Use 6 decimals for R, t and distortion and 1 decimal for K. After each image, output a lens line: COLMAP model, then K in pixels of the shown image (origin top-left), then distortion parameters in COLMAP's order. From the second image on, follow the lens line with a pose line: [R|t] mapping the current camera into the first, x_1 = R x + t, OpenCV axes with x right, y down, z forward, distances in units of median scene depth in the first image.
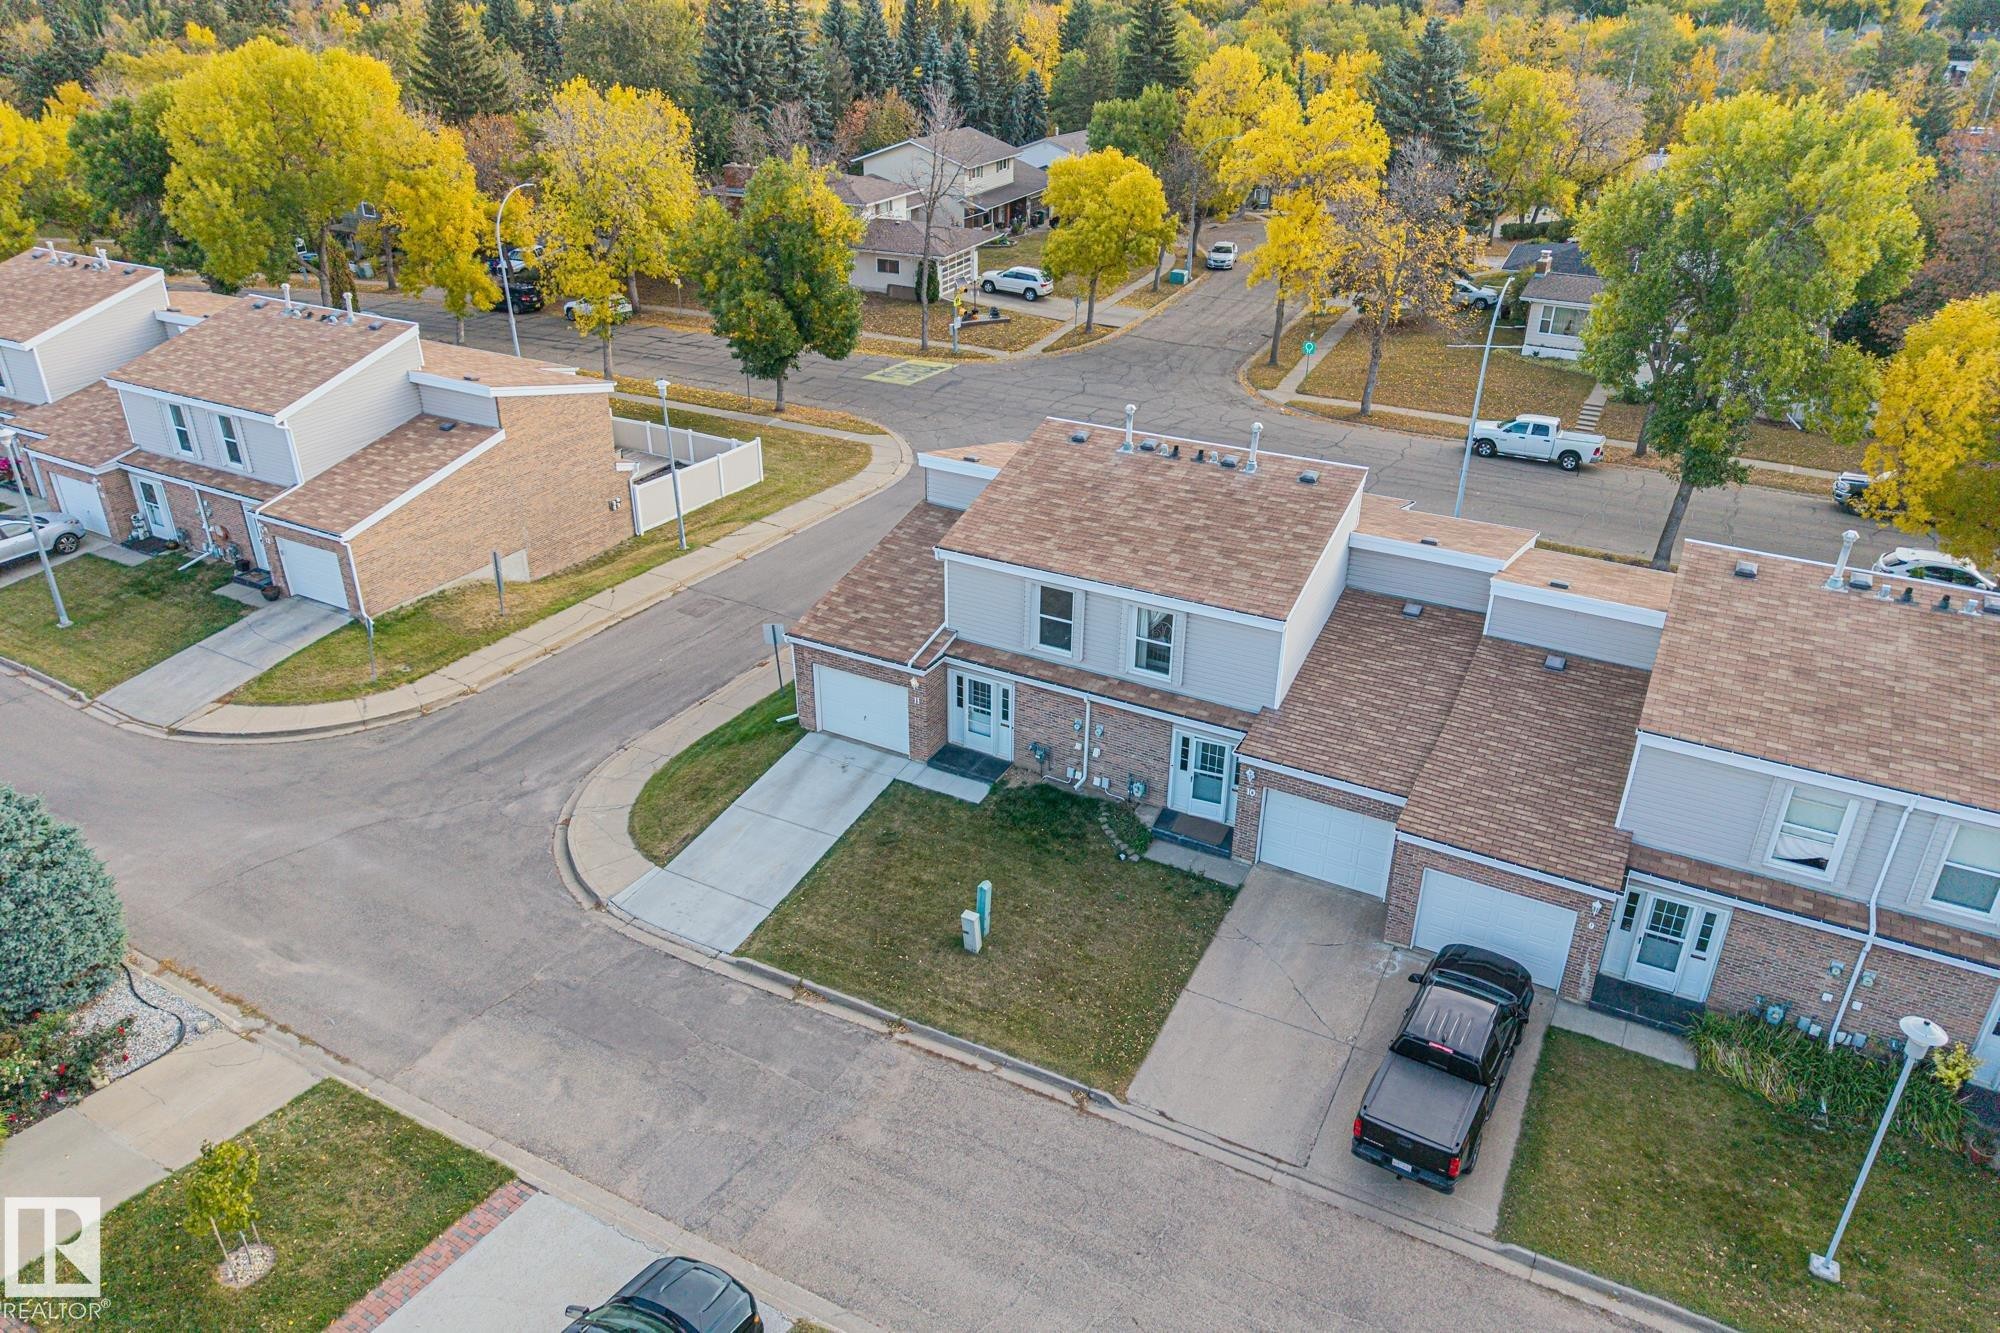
lens RADIAL K [[1319.8, 0, 1002.8], [0, 1319.8, 658.9], [0, 0, 1]] dist [0.065962, -0.079419]
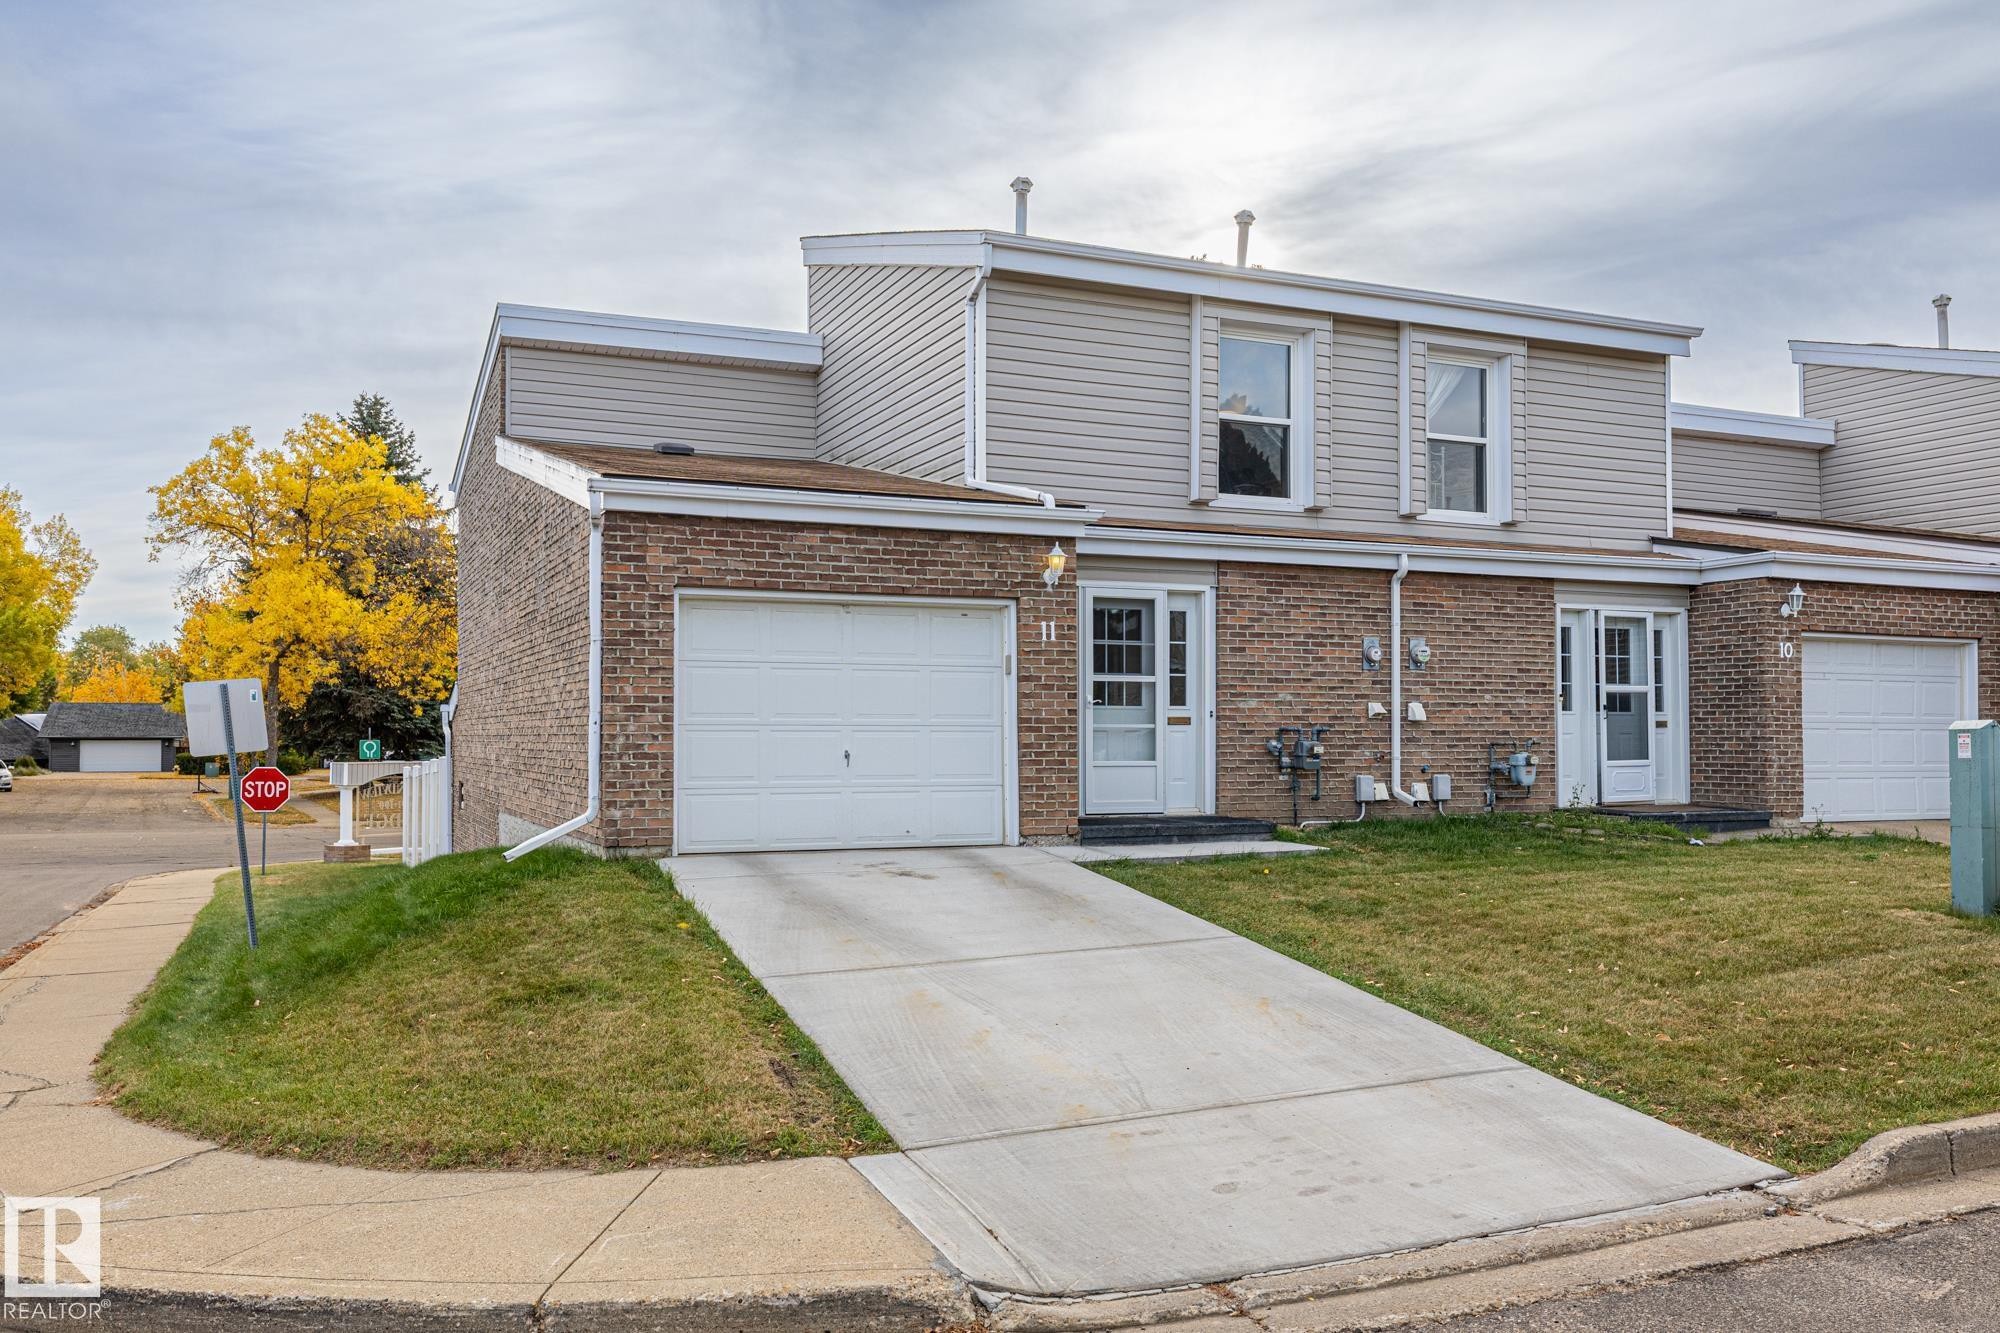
lens RADIAL K [[1597.5, 0, 999.4], [0, 1597.5, 712.1], [0, 0, 1]] dist [-0.012998, -0.002134]
pose [[0.610547, 0.005543, 0.791960, -0.402192], [0.367635, 0.883726, -0.289607, 0.165909], [-0.701482, 0.467971, 0.537519, 0.807313]]
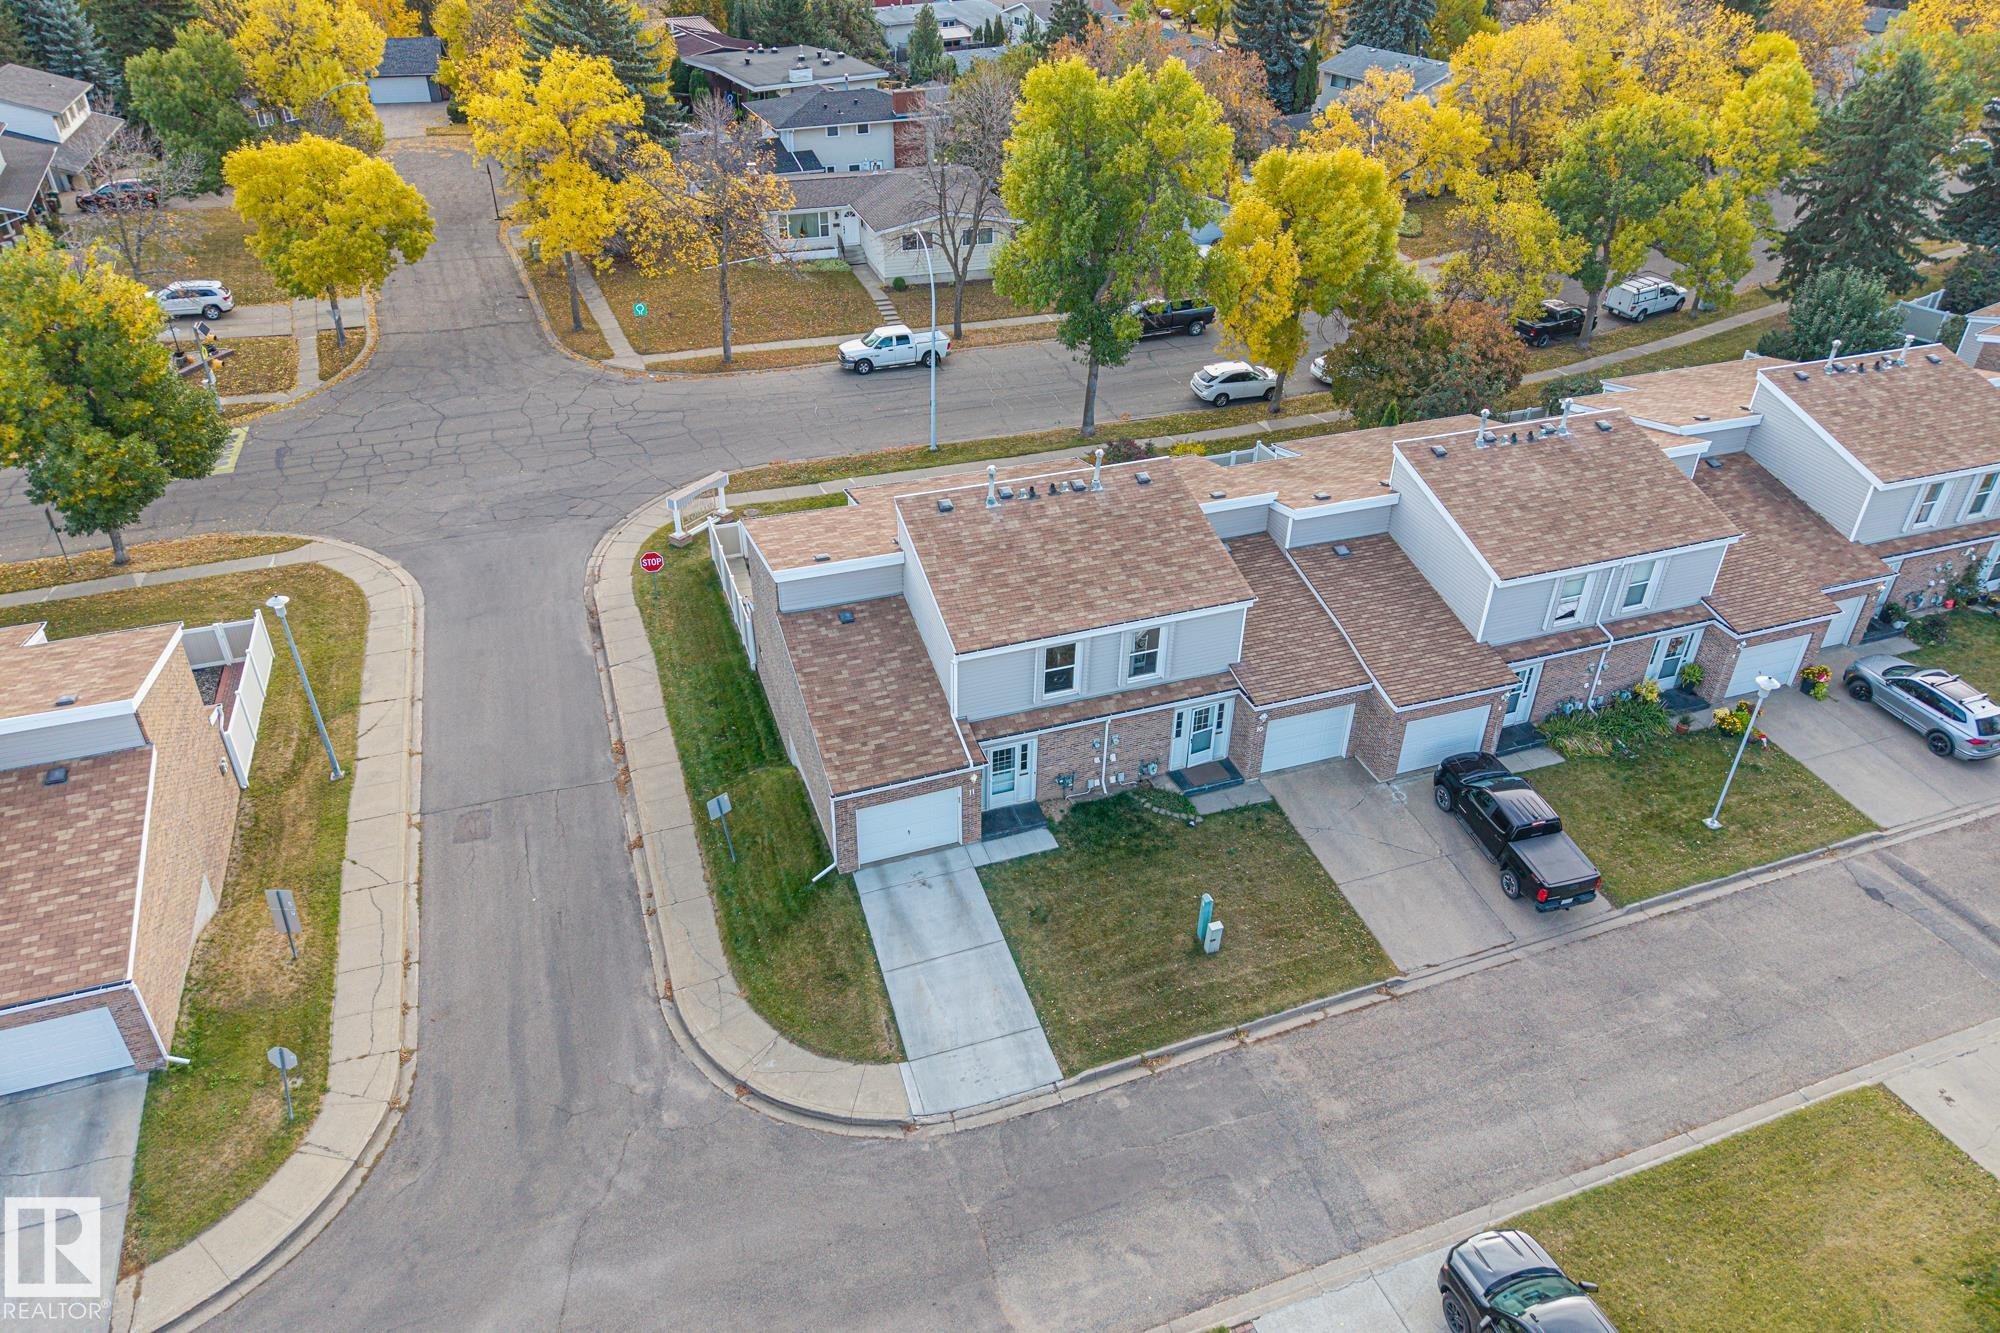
lens RADIAL K [[1348.1, 0, 991.9], [0, 1348.1, 589.0], [0, 0, 1]] dist [0.029169, -0.002602]
pose [[0.671464, -0.381652, 0.635199, -0.694428], [0.332468, 0.921216, 0.202053, -0.339735], [-0.662270, 0.075513, 0.745451, 0.162515]]
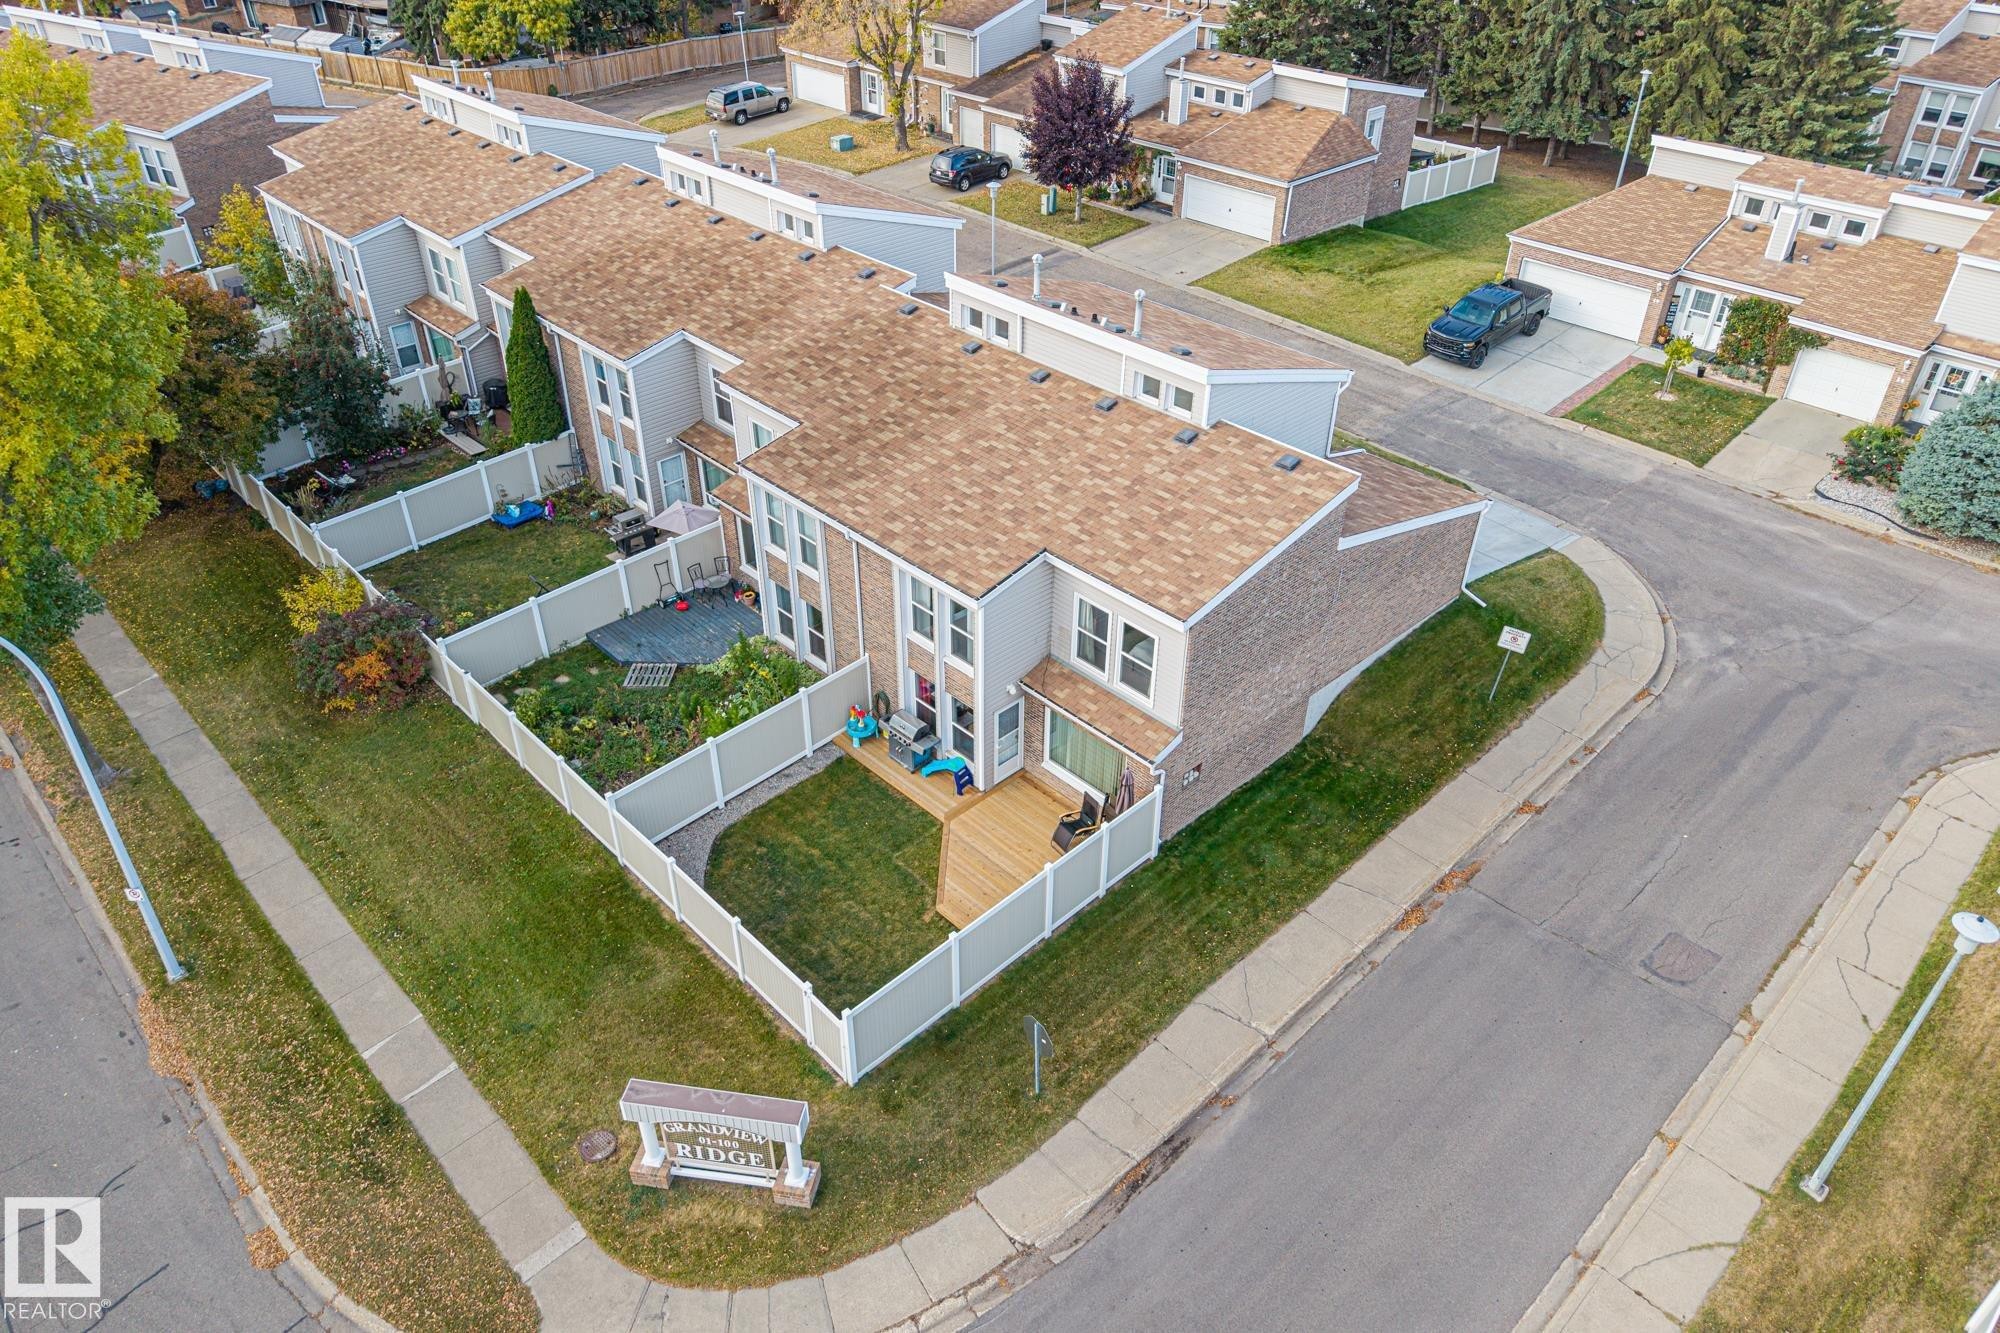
lens RADIAL K [[1319.8, 0, 1002.8], [0, 1319.8, 658.9], [0, 0, 1]] dist [0.065962, -0.079419]
pose [[-0.951960, -0.190363, 0.239864, -0.080750], [0.124341, 0.475526, 0.870870, -0.914104], [-0.279843, 0.858858, -0.429011, 1.701298]]
